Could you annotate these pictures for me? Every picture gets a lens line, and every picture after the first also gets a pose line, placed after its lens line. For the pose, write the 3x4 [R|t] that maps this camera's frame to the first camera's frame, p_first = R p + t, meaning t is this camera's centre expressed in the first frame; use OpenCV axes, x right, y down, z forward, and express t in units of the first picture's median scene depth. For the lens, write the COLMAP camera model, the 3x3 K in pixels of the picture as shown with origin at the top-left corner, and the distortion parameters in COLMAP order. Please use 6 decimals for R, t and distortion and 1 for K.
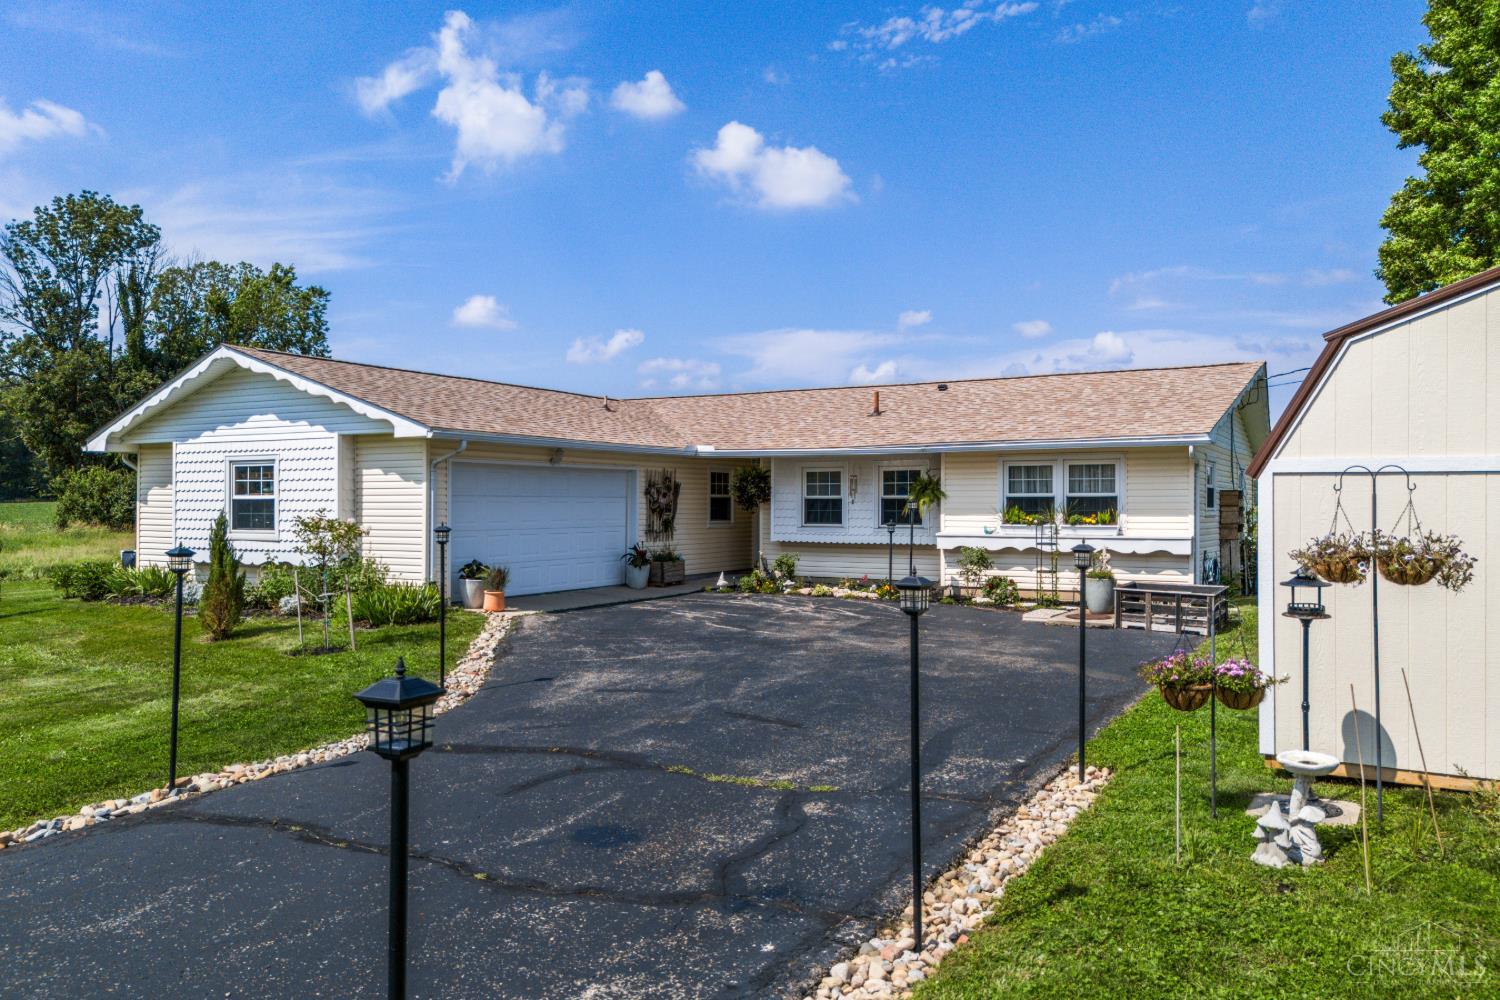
lens RADIAL K [[1111.4, 0, 758.3], [0, 1111.4, 500.8], [0, 0, 1]] dist [0.066616, -0.062158]
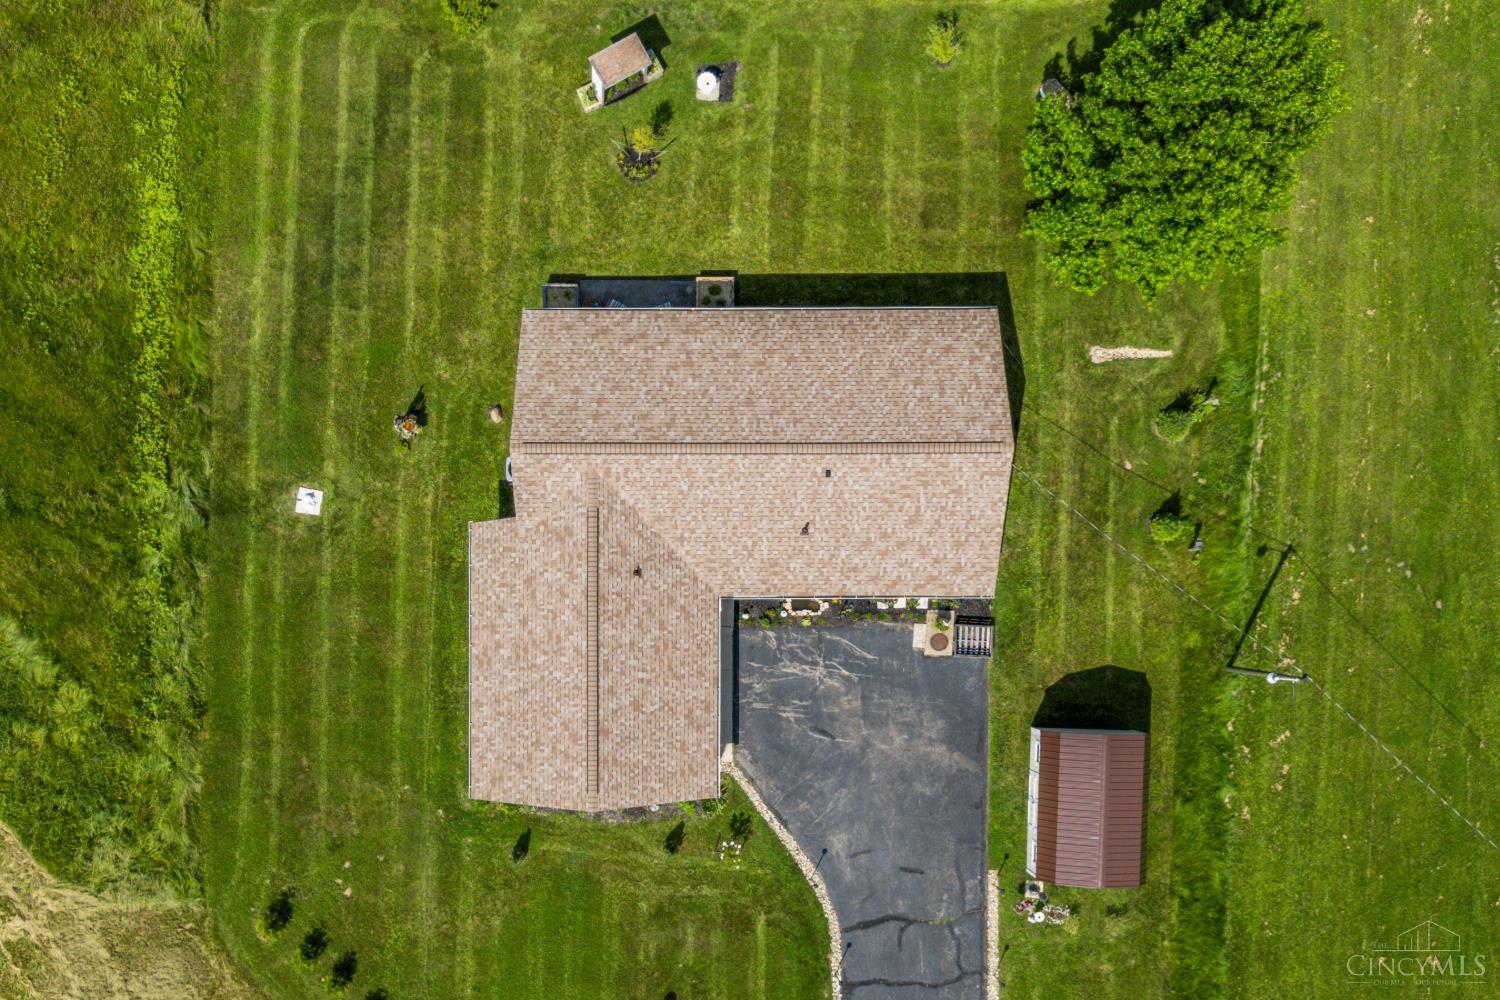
lens RADIAL K [[1111.4, 0, 758.3], [0, 1111.4, 500.8], [0, 0, 1]] dist [0.066616, -0.062158]
pose [[0.870617, -0.491740, -0.014722, 0.133286], [0.006088, -0.019153, 0.999798, -2.138616], [-0.491923, -0.870531, -0.013681, 1.386867]]
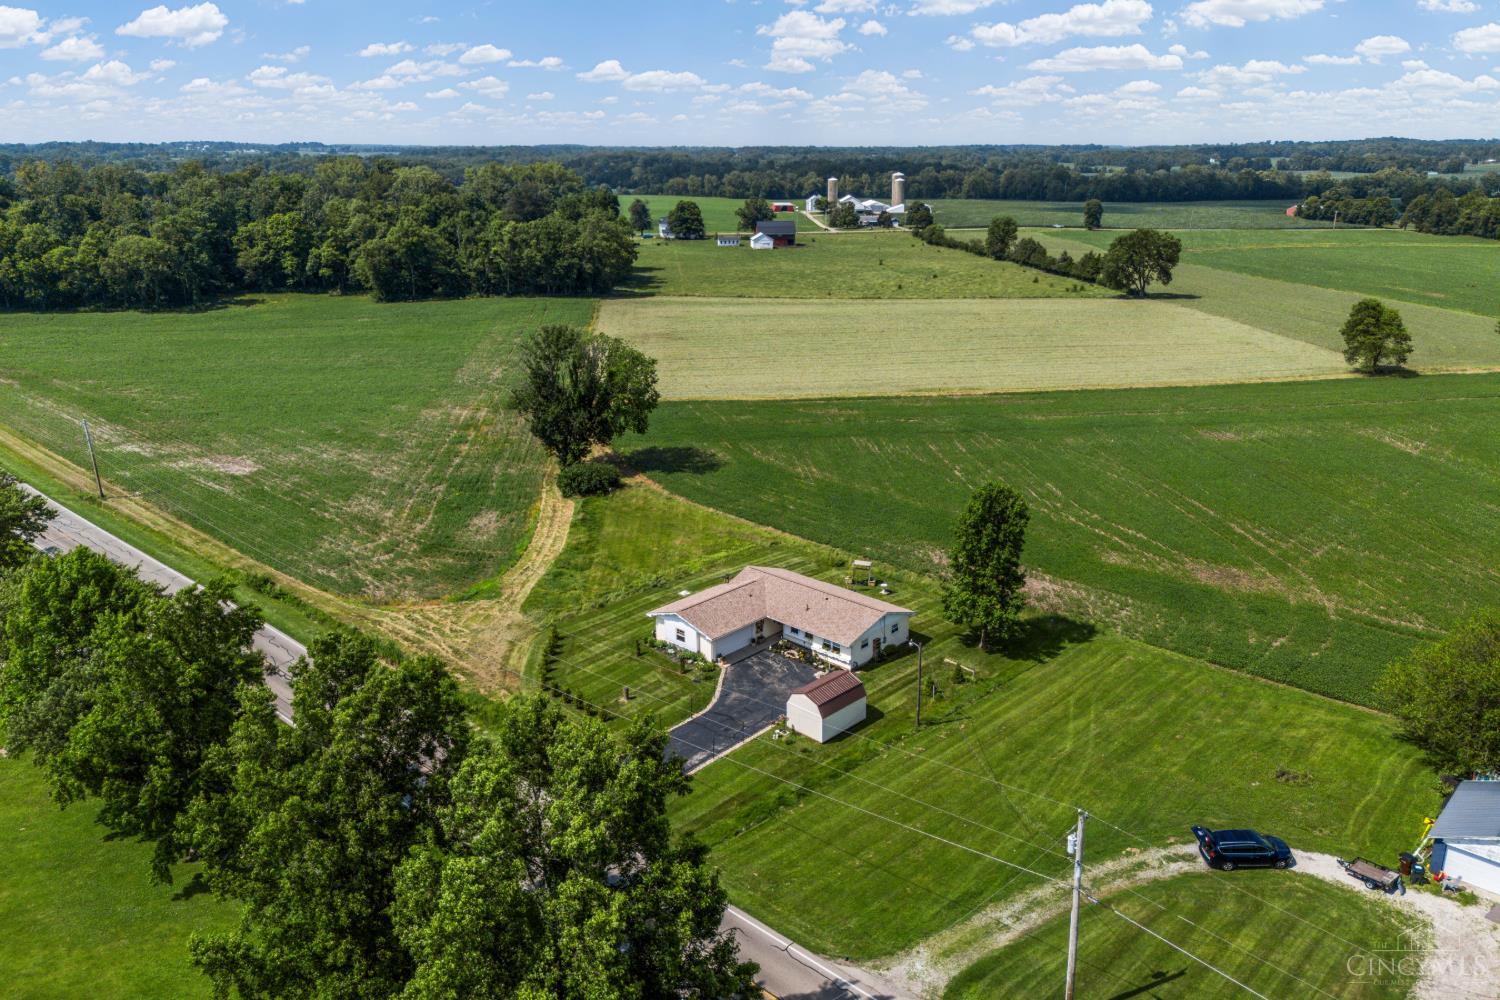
lens RADIAL K [[1111.4, 0, 758.3], [0, 1111.4, 500.8], [0, 0, 1]] dist [0.066616, -0.062158]
pose [[0.973146, 0.067042, -0.220211, 1.084148], [0.005776, 0.949235, 0.314516, -2.368531], [0.230118, -0.307342, 0.923356, -3.772764]]
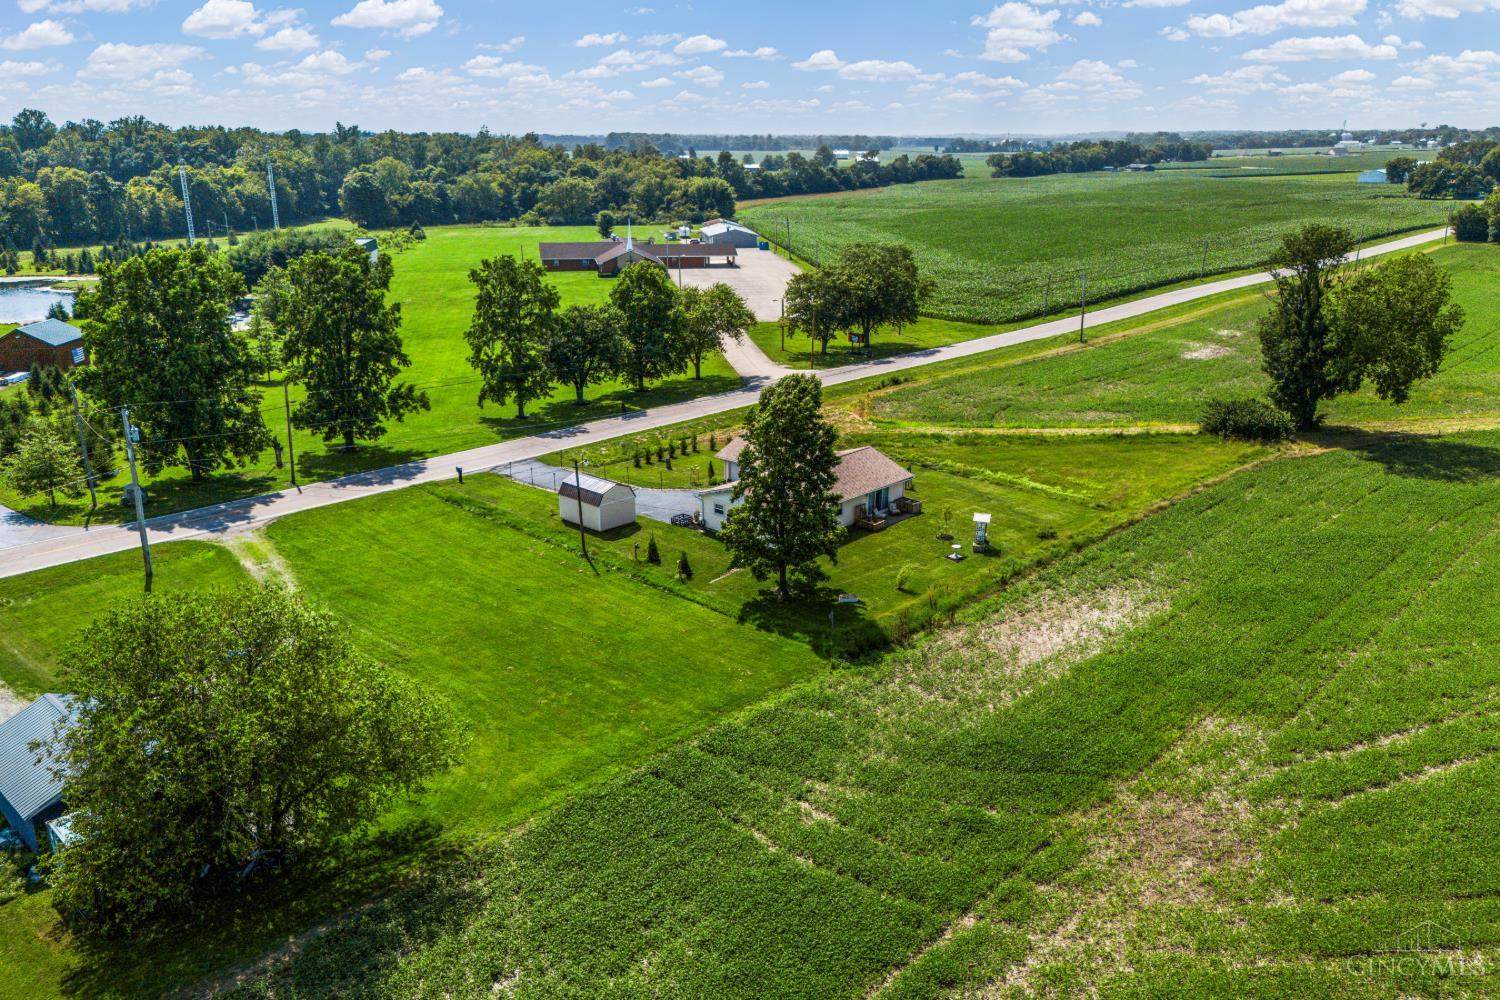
lens RADIAL K [[1111.4, 0, 758.3], [0, 1111.4, 500.8], [0, 0, 1]] dist [0.066616, -0.062158]
pose [[-0.243466, 0.300128, -0.922306, 4.841311], [0.008394, 0.951536, 0.307424, -1.538989], [0.969873, 0.067105, -0.234186, 2.429427]]
